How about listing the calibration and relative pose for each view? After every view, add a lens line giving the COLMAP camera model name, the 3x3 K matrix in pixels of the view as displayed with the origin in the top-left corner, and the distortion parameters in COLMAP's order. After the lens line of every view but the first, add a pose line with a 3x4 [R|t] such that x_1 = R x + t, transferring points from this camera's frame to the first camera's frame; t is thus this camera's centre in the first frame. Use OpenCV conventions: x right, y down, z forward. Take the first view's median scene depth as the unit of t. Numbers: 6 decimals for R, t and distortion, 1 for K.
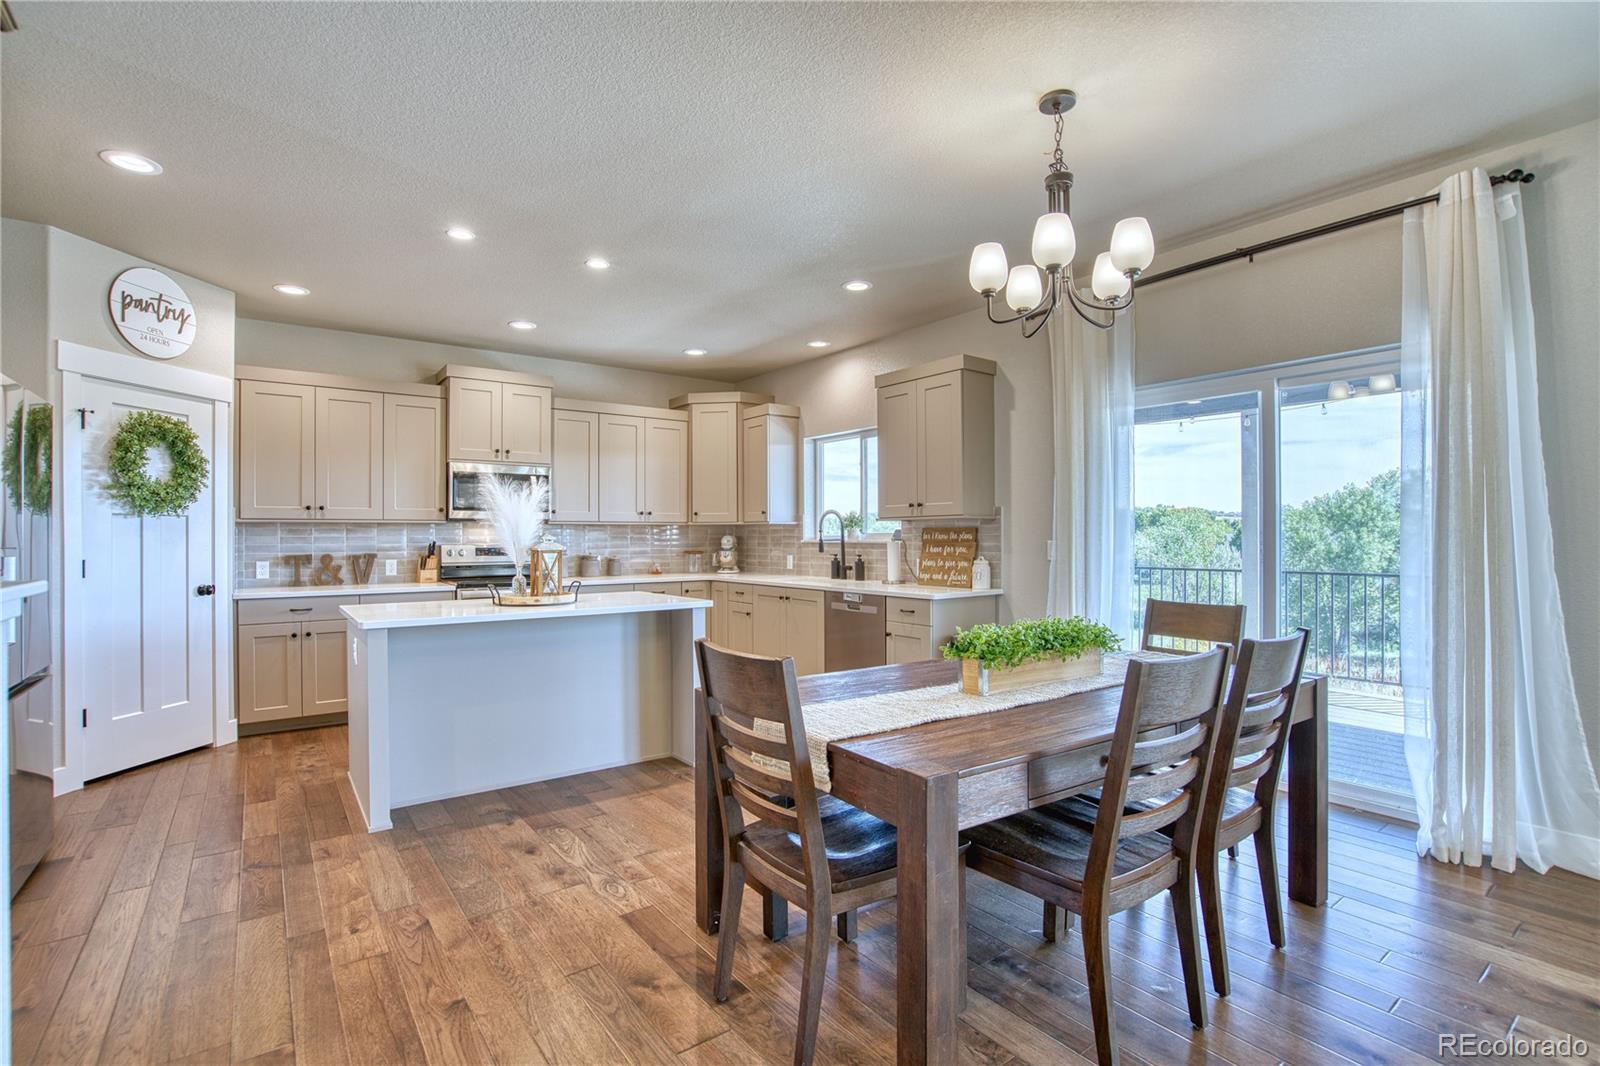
lens RADIAL K [[737.4, 0, 786.4], [0, 737.4, 535.4], [0, 0, 1]] dist [-0.046536, 0.014353]
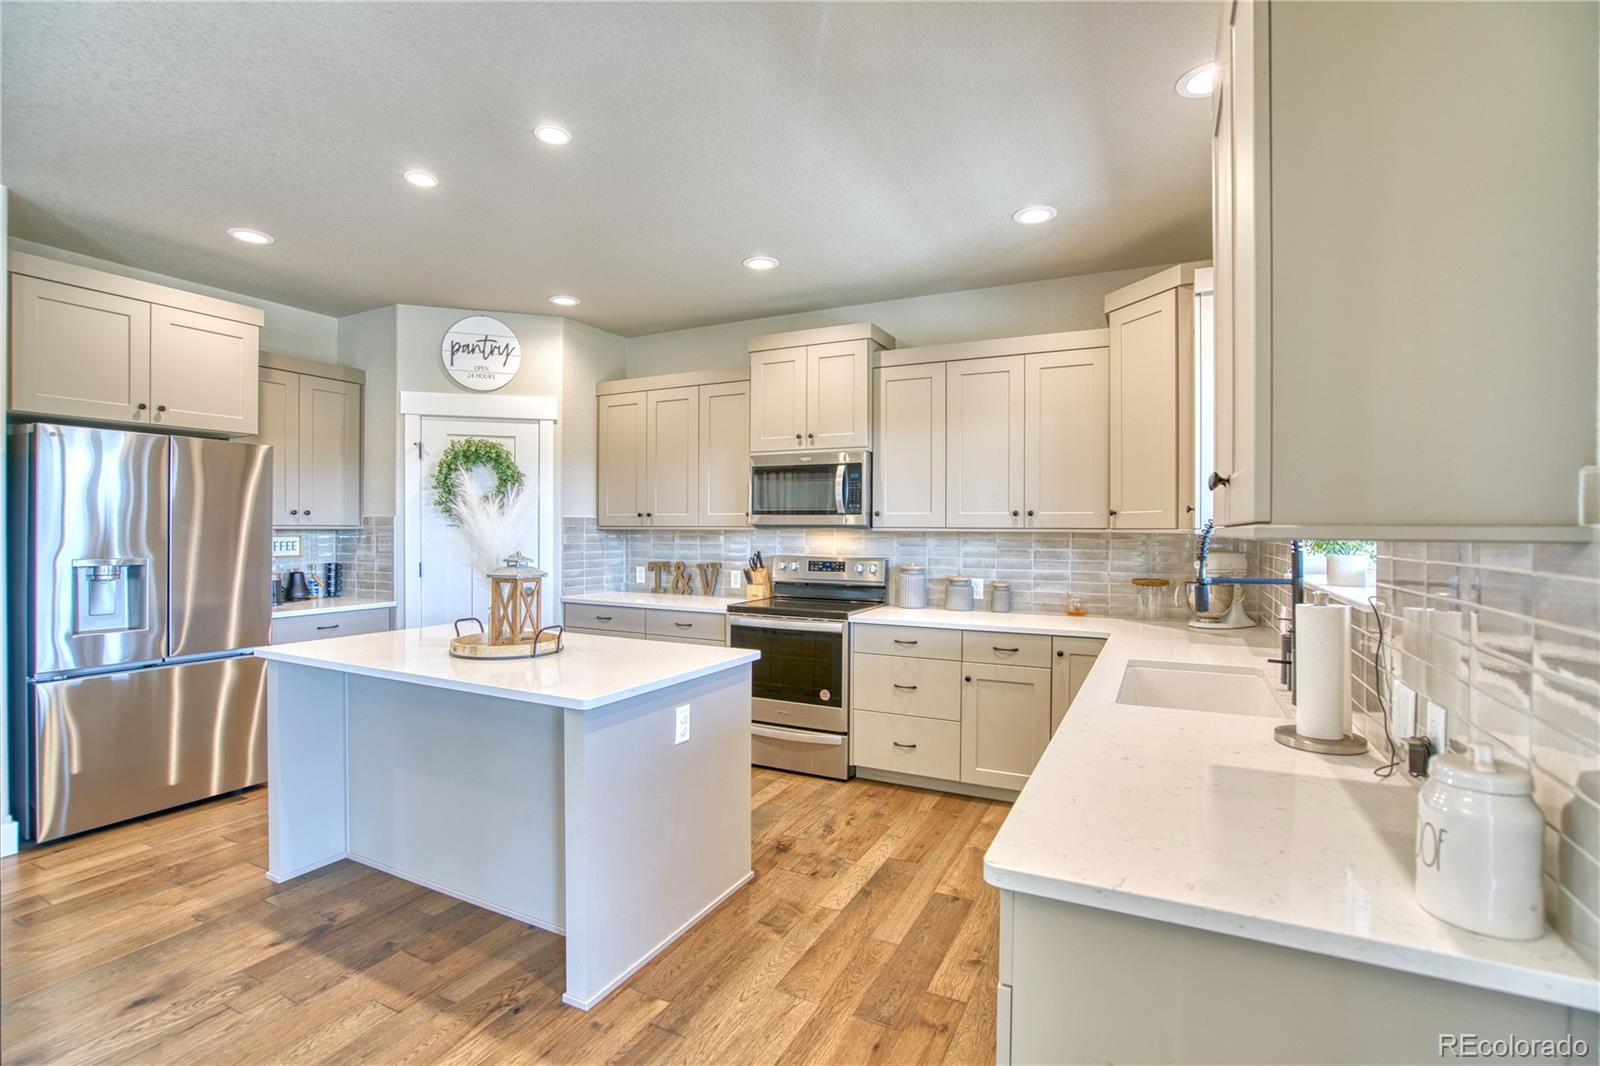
lens RADIAL K [[737.4, 0, 804.5], [0, 737.4, 530.9], [0, 0, 1]] dist [-0.046536, 0.014353]
pose [[0.457450, 0.008670, -0.889193, 0.330557], [-0.005495, 0.999961, 0.006923, -0.024332], [0.889218, 0.001719, 0.457480, 0.725802]]
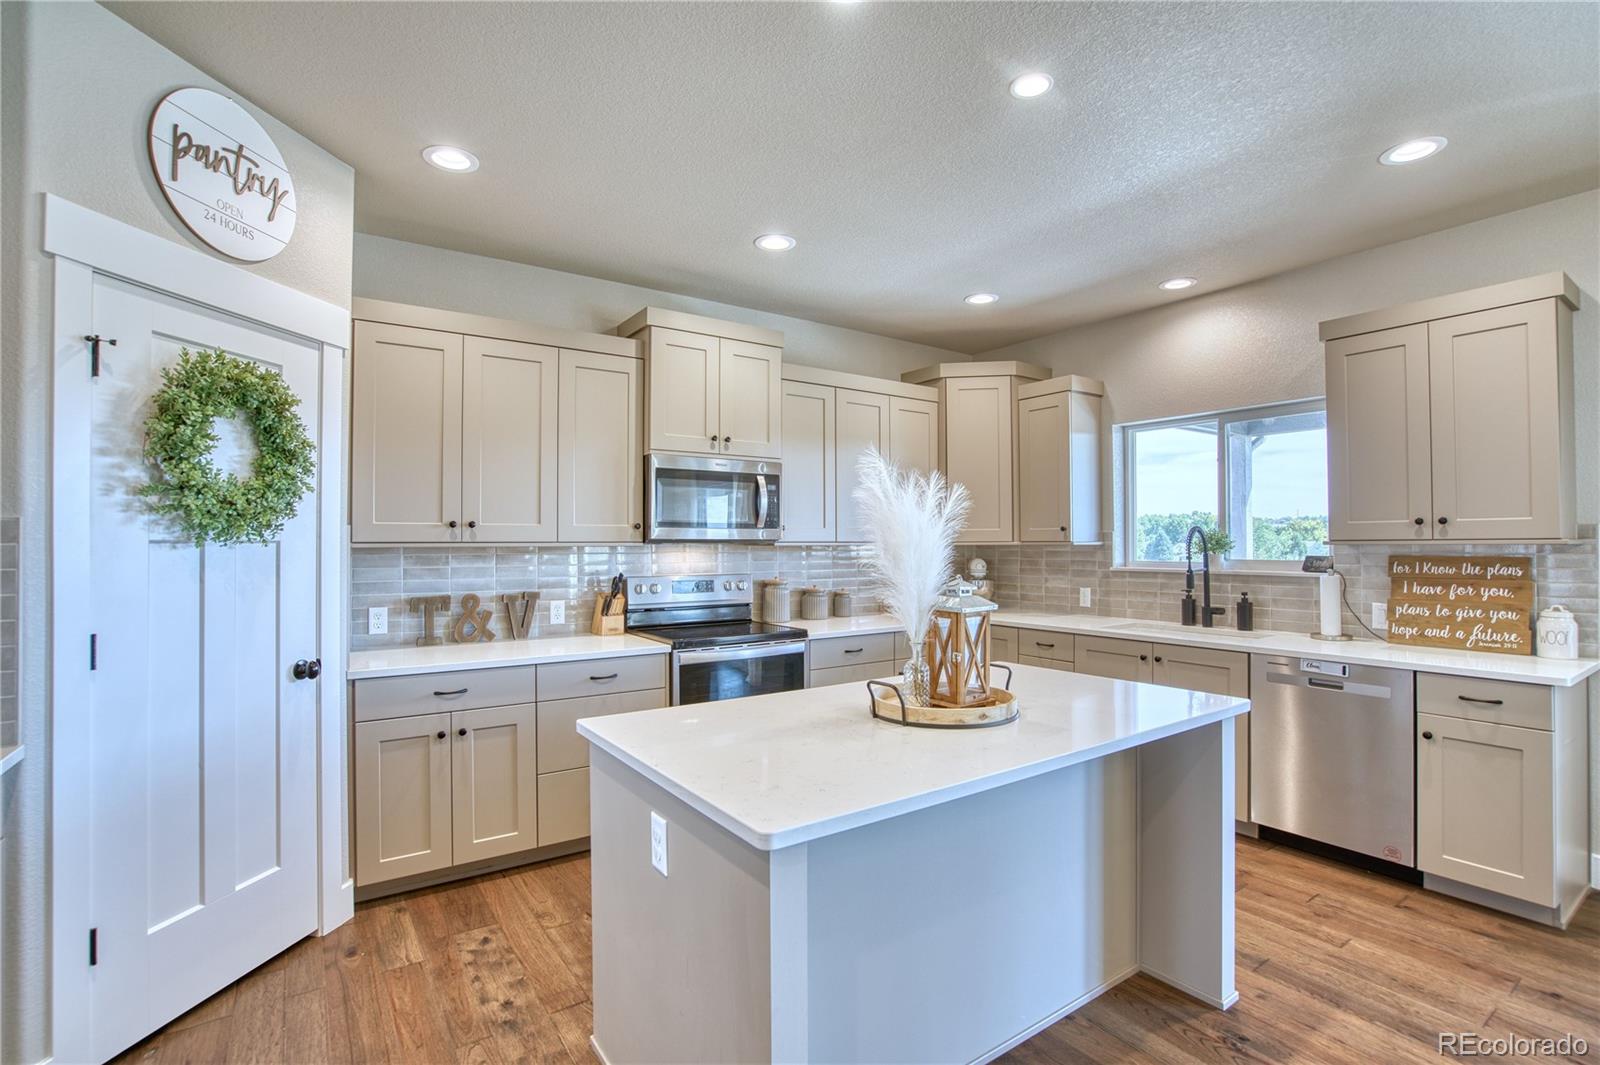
lens RADIAL K [[737.4, 0, 787.3], [0, 737.4, 533.6], [0, 0, 1]] dist [-0.046536, 0.014353]
pose [[0.999416, 0.000484, -0.034181, -0.339776], [-0.000895, 0.999928, -0.011987, -0.022356], [0.034173, 0.012010, 0.999344, 0.364945]]
